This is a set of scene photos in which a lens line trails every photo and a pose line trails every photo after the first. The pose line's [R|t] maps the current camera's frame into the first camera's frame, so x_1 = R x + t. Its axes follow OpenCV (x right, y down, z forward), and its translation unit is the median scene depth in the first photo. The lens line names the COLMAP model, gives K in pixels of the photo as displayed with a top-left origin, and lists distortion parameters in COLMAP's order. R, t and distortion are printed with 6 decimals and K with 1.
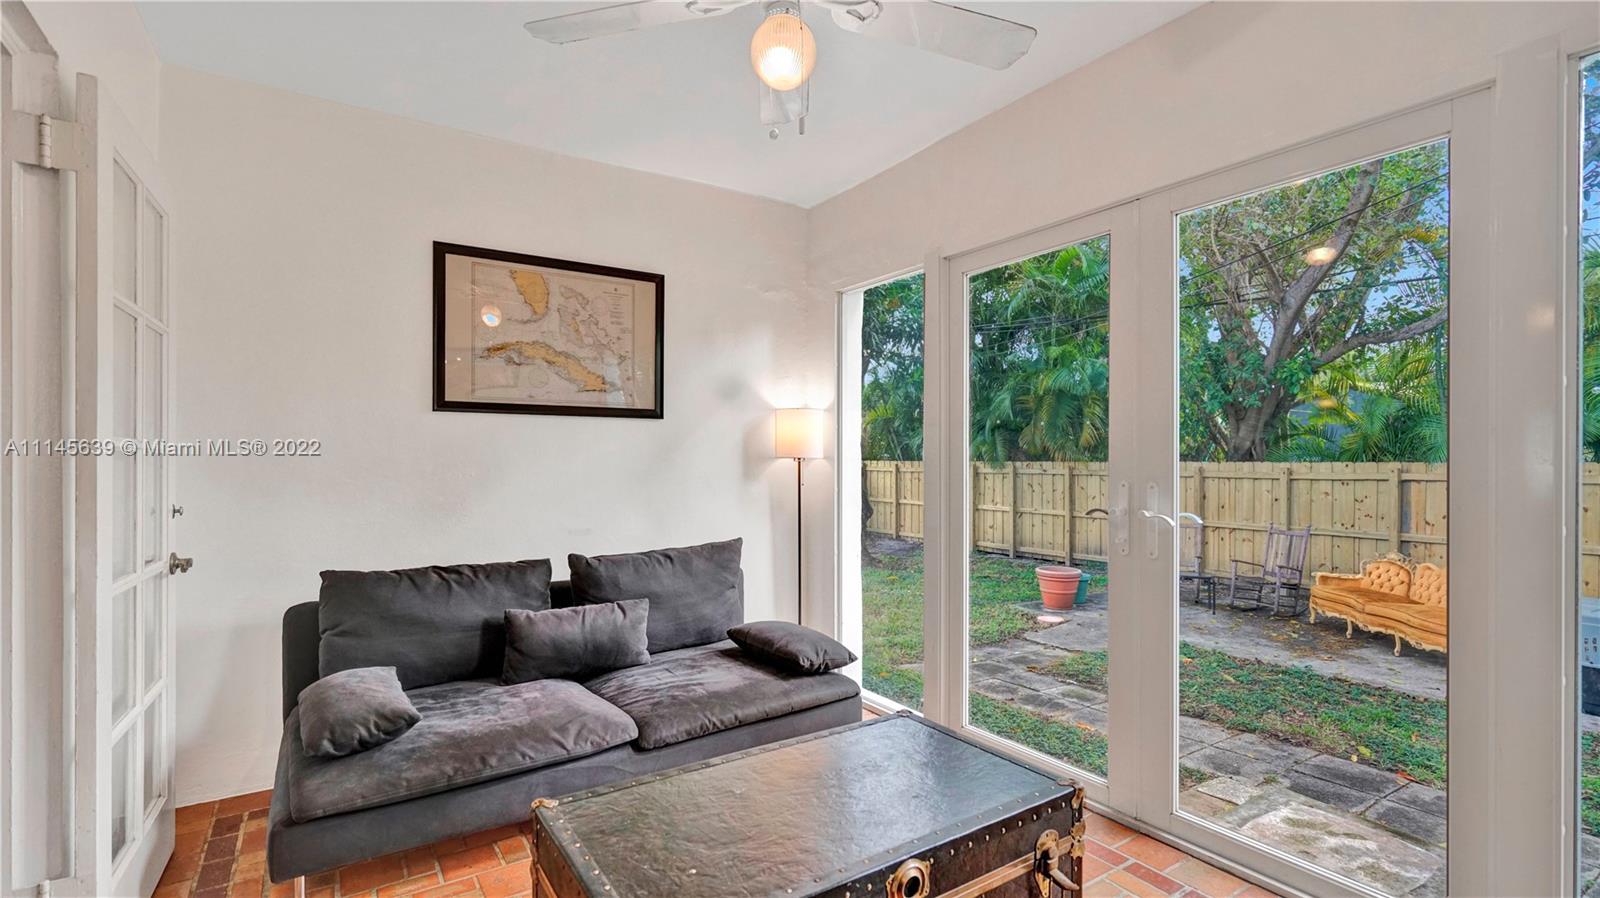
lens RADIAL K [[731.8, 0, 804.9], [0, 731.8, 460.3], [0, 0, 1]] dist [-0.001066, 0.000738]
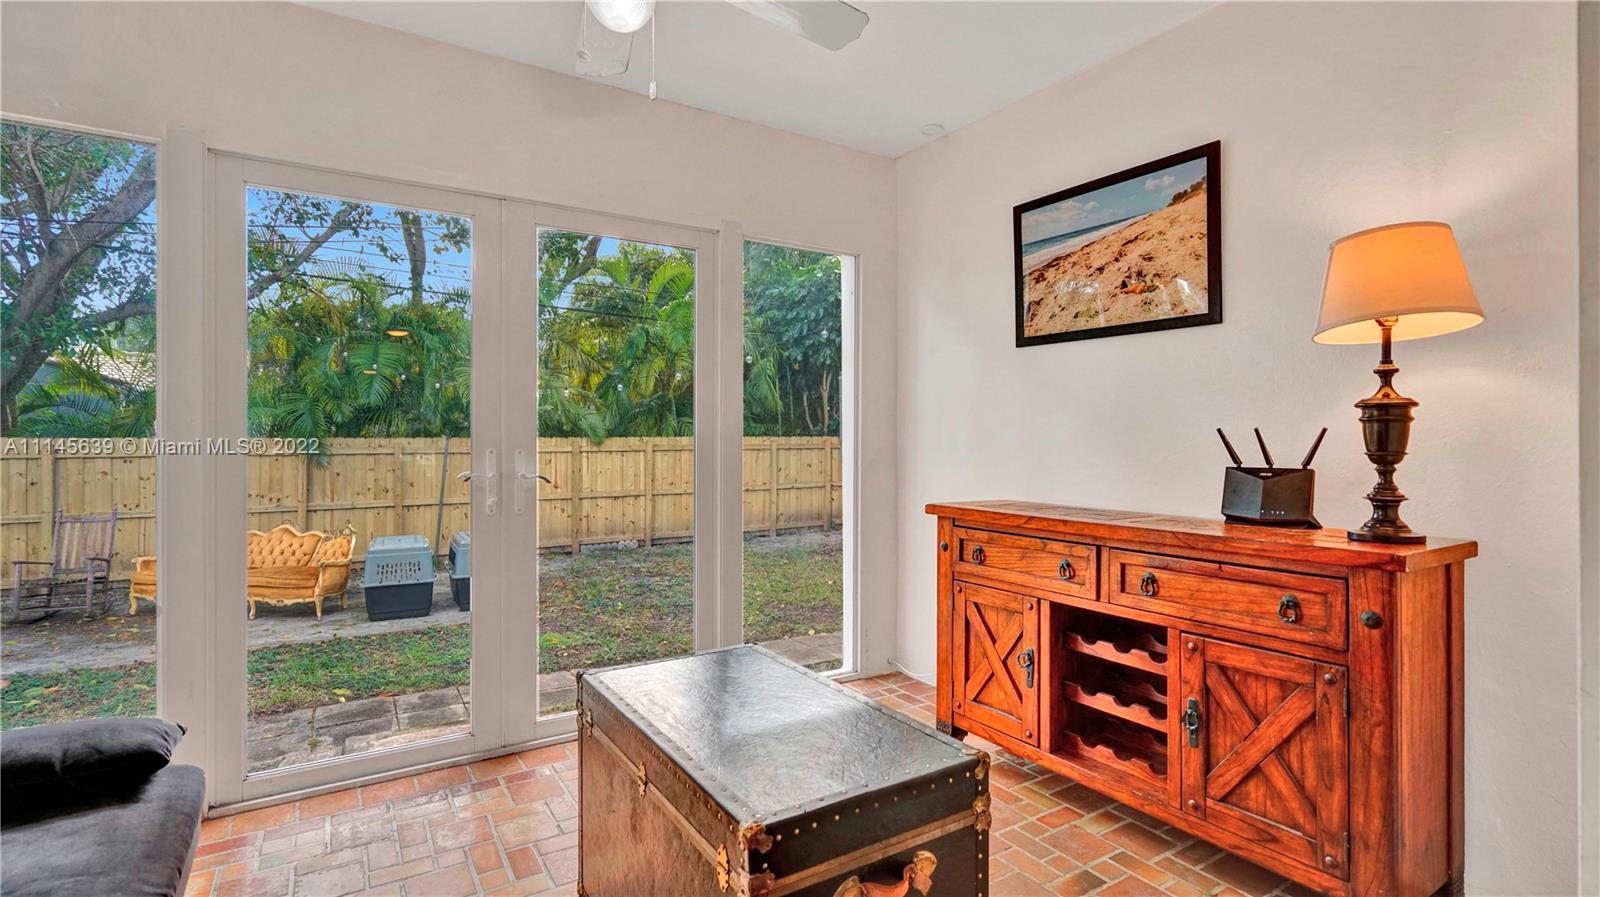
lens RADIAL K [[731.8, 0, 799.6], [0, 731.8, 438.8], [0, 0, 1]] dist [-0.001066, 0.000738]
pose [[0.028985, -0.004229, 0.999571, -0.361760], [-0.000207, 0.999991, 0.004237, -0.001396], [-0.999580, -0.000330, 0.028984, 0.262098]]
